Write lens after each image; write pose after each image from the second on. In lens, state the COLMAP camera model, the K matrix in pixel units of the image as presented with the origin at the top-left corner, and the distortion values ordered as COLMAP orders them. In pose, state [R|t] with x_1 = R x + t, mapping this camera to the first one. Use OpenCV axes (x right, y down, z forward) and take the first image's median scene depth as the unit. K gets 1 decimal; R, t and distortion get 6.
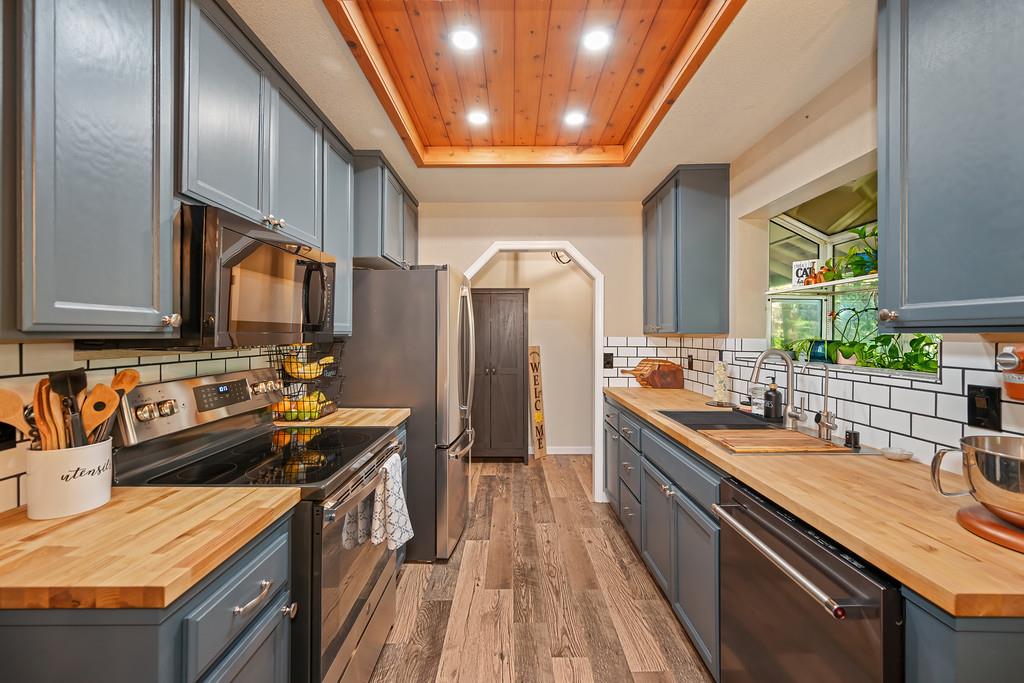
lens RADIAL K [[402.6, 0, 517.6], [0, 402.6, 335.5], [0, 0, 1]] dist [-0.000893, -0.000810]
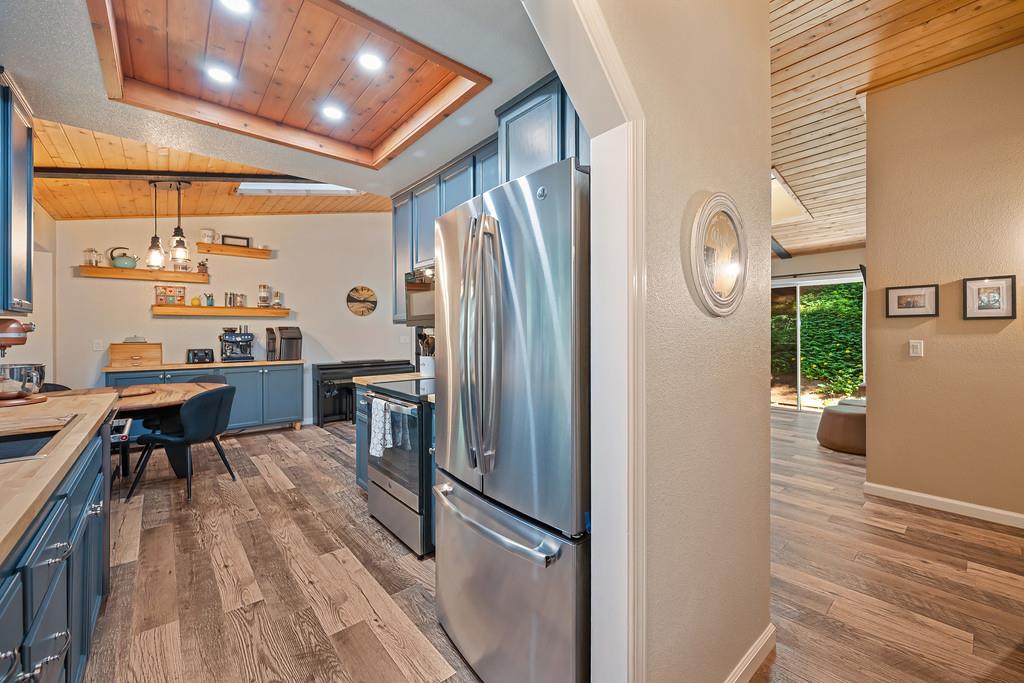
lens RADIAL K [[402.6, 0, 513.8], [0, 402.6, 333.0], [0, 0, 1]] dist [-0.000893, -0.000810]
pose [[-0.765889, 0.000654, -0.642972, 0.239617], [-0.000713, 0.999998, 0.001866, 0.037100], [0.642972, 0.001887, -0.765887, 2.034234]]
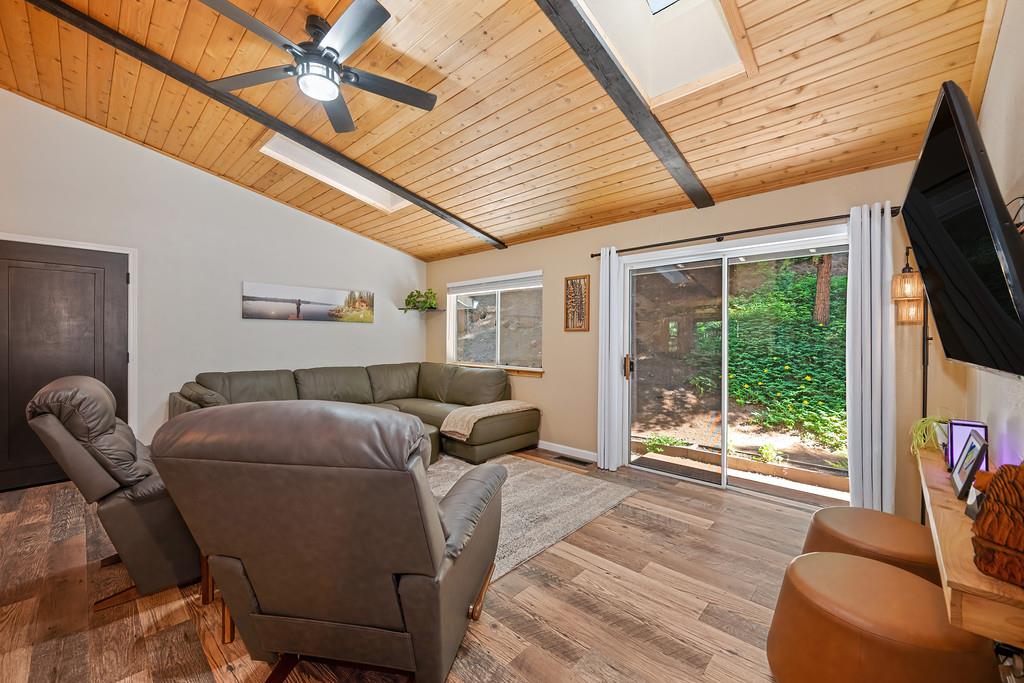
lens RADIAL K [[402.6, 0, 507.7], [0, 402.6, 340.4], [0, 0, 1]] dist [-0.000893, -0.000810]
pose [[-0.688774, -0.004581, -0.724961, -1.668032], [-0.010176, 0.999943, 0.003349, 0.028300], [0.724904, 0.009684, -0.688781, 1.549370]]
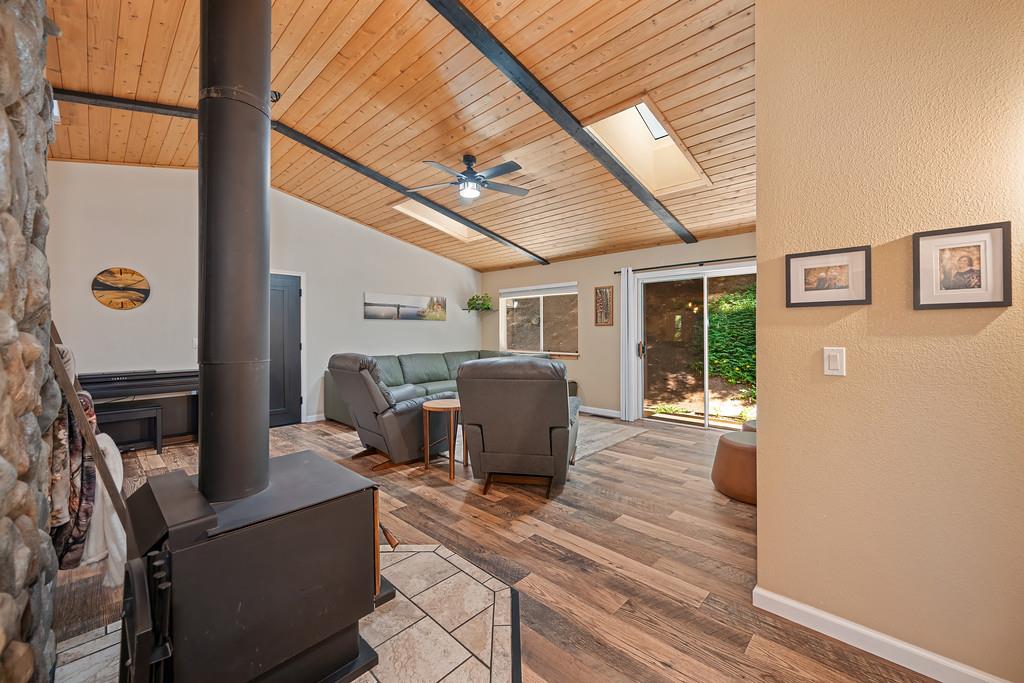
lens RADIAL K [[402.6, 0, 509.2], [0, 402.6, 333.3], [0, 0, 1]] dist [-0.000893, -0.000810]
pose [[-0.697944, 0.000756, -0.716152, -0.785141], [-0.000602, 0.999998, 0.001641, 0.036219], [0.716152, 0.001576, -0.697943, 1.953016]]
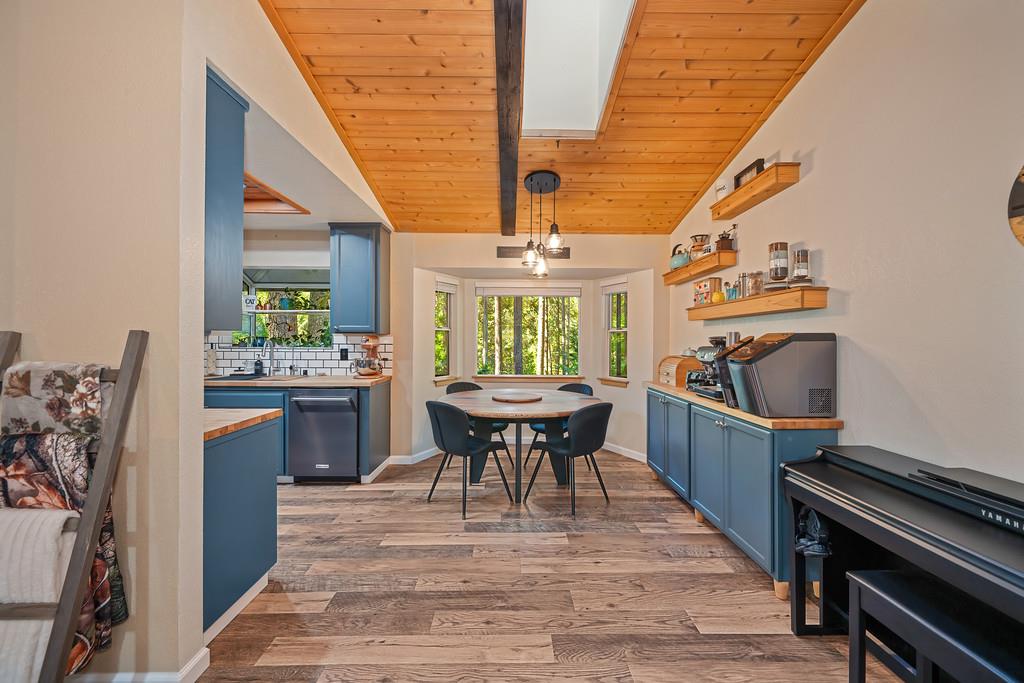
lens RADIAL K [[402.6, 0, 511.0], [0, 402.6, 341.9], [0, 0, 1]] dist [-0.000893, -0.000810]
pose [[-0.001720, -0.008670, 0.999961, -1.460831], [-0.003610, 0.999956, 0.008664, 0.018287], [-0.999992, -0.003595, -0.001751, -0.293666]]
